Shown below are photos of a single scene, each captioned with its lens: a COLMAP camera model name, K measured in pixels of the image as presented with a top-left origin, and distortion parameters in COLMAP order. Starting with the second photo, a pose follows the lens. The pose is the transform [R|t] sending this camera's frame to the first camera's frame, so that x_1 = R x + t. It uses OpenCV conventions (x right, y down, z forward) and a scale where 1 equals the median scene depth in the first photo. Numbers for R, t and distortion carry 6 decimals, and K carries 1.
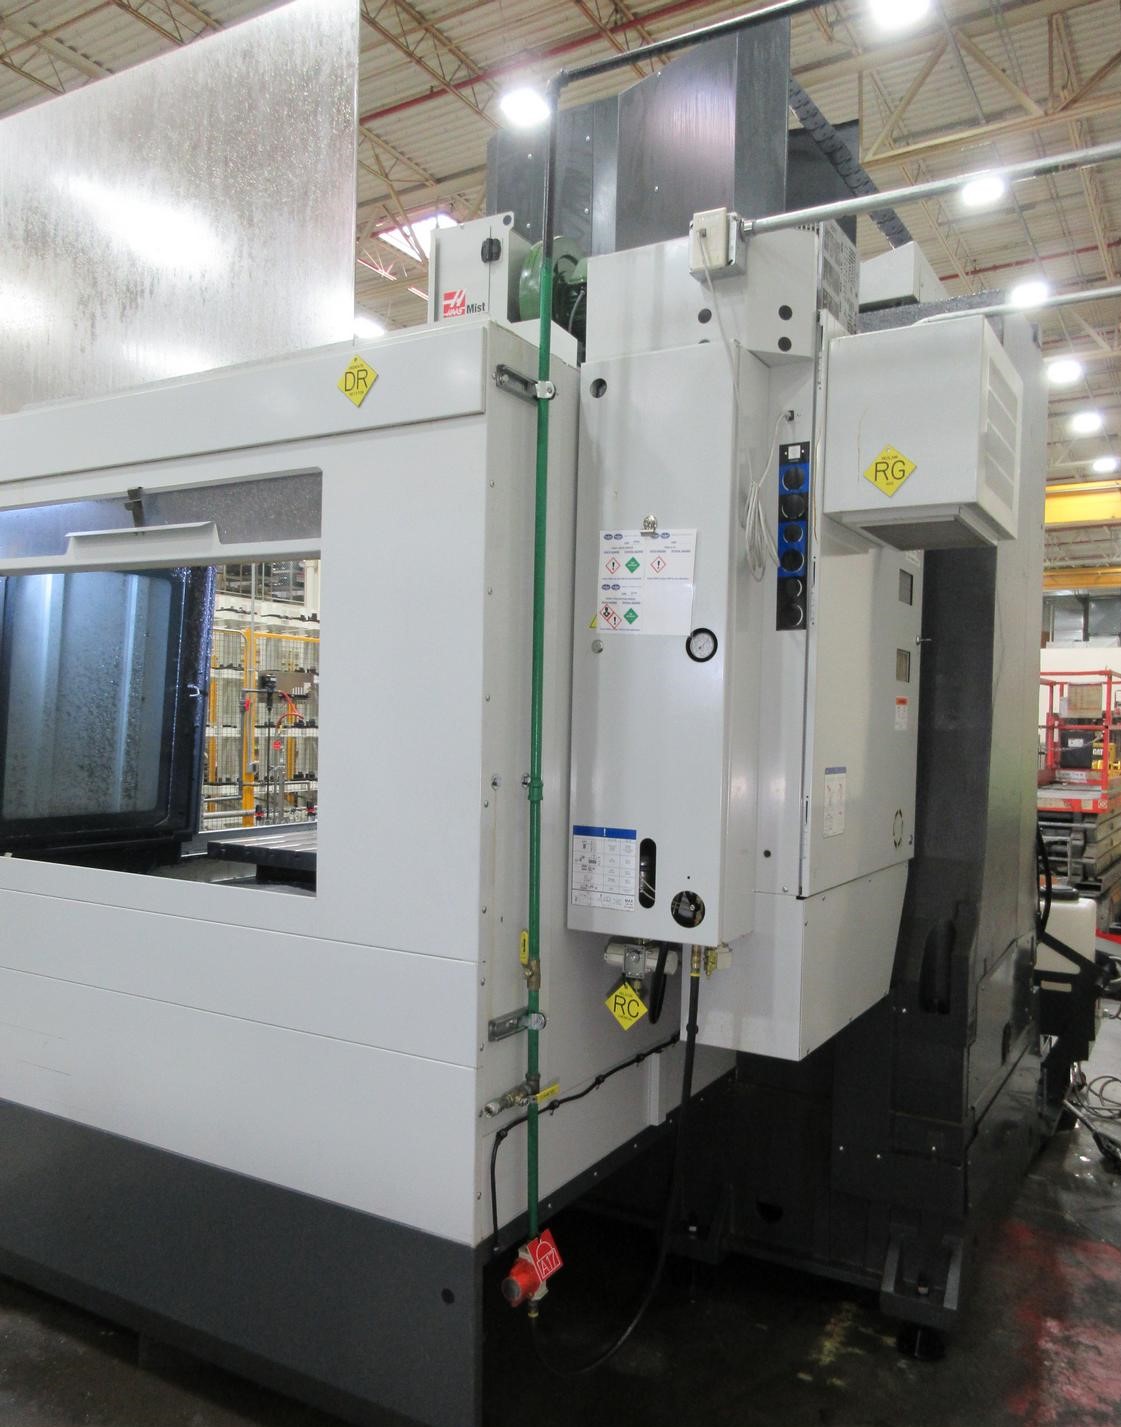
lens RADIAL K [[1128.9, 0, 559.7], [0, 1128.9, 753.7], [0, 0, 1]] dist [0.005629, 0.004667]
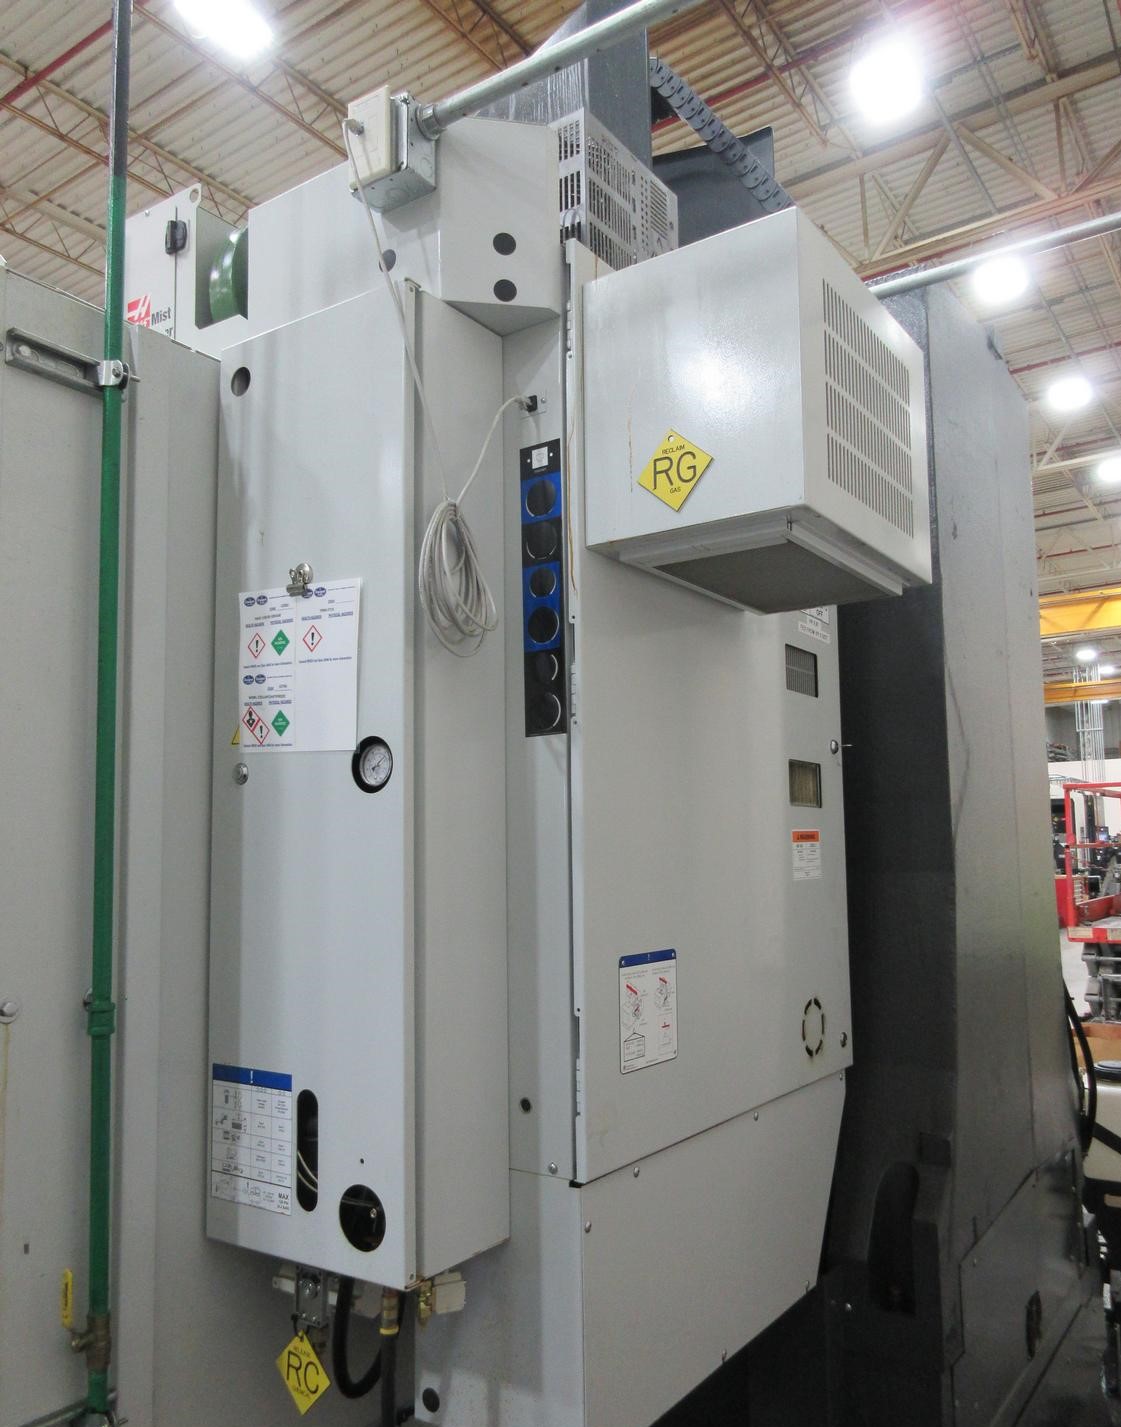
lens RADIAL K [[1128.9, 0, 559.7], [0, 1128.9, 753.7], [0, 0, 1]] dist [0.005629, 0.004667]
pose [[0.996875, -0.041726, -0.067078, 0.252296], [0.033580, 0.992413, -0.118276, -0.025581], [0.071504, 0.115654, 0.990713, 0.386341]]
